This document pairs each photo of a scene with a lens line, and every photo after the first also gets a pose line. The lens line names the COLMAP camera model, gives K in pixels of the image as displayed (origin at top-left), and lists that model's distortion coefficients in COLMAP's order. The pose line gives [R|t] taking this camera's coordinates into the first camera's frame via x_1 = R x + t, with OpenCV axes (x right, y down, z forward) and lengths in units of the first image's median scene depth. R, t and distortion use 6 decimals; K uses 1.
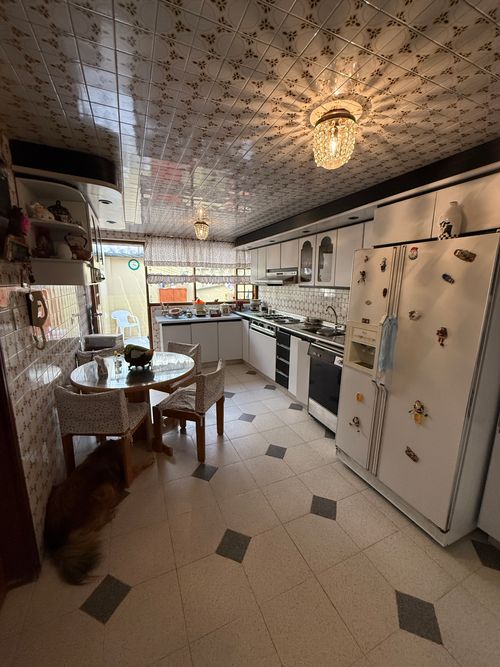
lens RADIAL K [[266.5, 0, 250.0], [0, 266.5, 333.5], [0, 0, 1]] dist [0.001101, -0.000059]
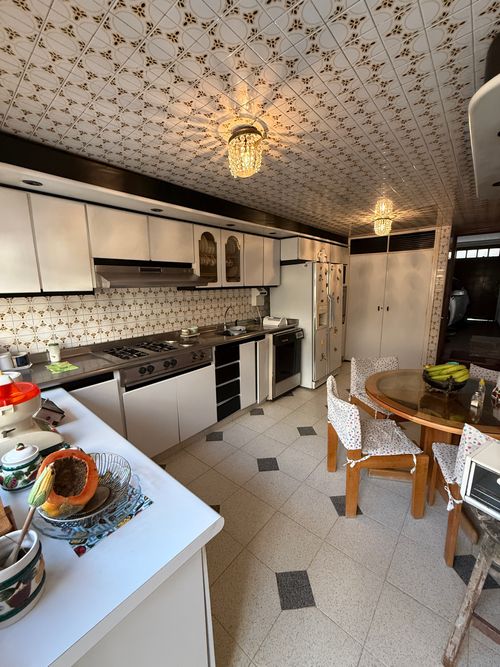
lens RADIAL K [[266.5, 0, 250.0], [0, 266.5, 333.5], [0, 0, 1]] dist [0.001101, -0.000059]
pose [[-0.405902, -0.155231, 0.900637, -0.633226], [0.194522, 0.948215, 0.251098, -0.237794], [-0.892976, 0.277114, -0.354686, 1.288396]]
